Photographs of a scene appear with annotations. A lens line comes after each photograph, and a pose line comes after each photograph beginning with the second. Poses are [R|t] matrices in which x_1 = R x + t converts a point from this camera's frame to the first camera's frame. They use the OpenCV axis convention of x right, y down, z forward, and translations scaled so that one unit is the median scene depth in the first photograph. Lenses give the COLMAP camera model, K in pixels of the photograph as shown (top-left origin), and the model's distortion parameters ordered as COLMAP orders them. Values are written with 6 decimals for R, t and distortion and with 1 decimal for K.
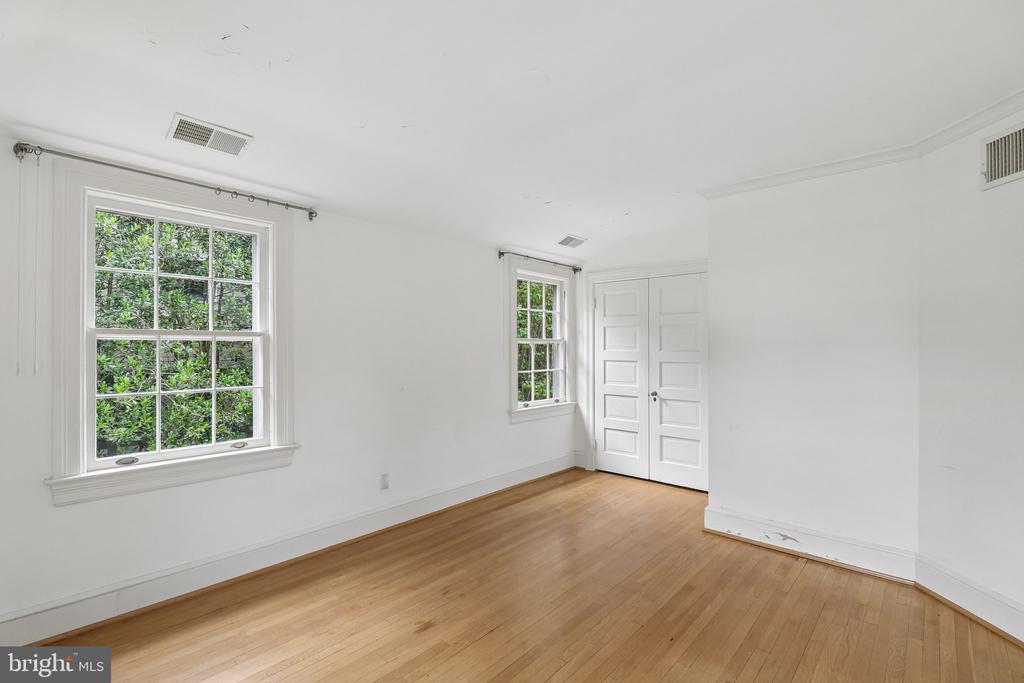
lens RADIAL K [[479.2, 0, 506.7], [0, 479.2, 344.0], [0, 0, 1]] dist [-0.003550, -0.003787]
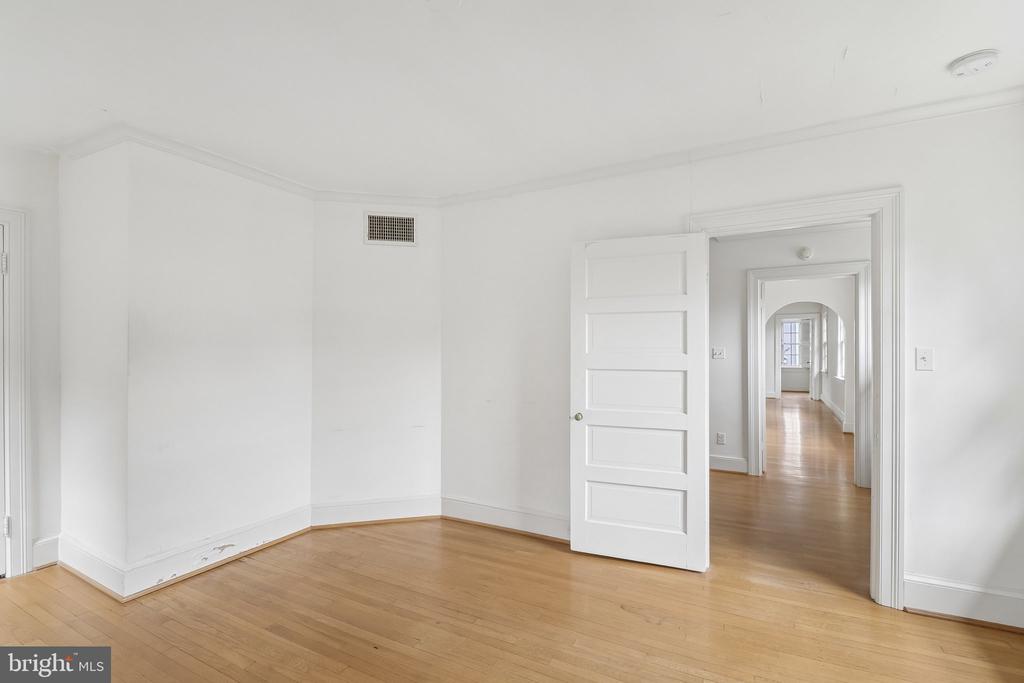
lens RADIAL K [[479.2, 0, 507.5], [0, 479.2, 342.7], [0, 0, 1]] dist [-0.003550, -0.003787]
pose [[-0.237231, 0.001415, 0.971452, -0.541195], [-0.011068, 0.999930, -0.004159, -0.003211], [-0.971390, -0.011739, -0.237199, 0.792045]]
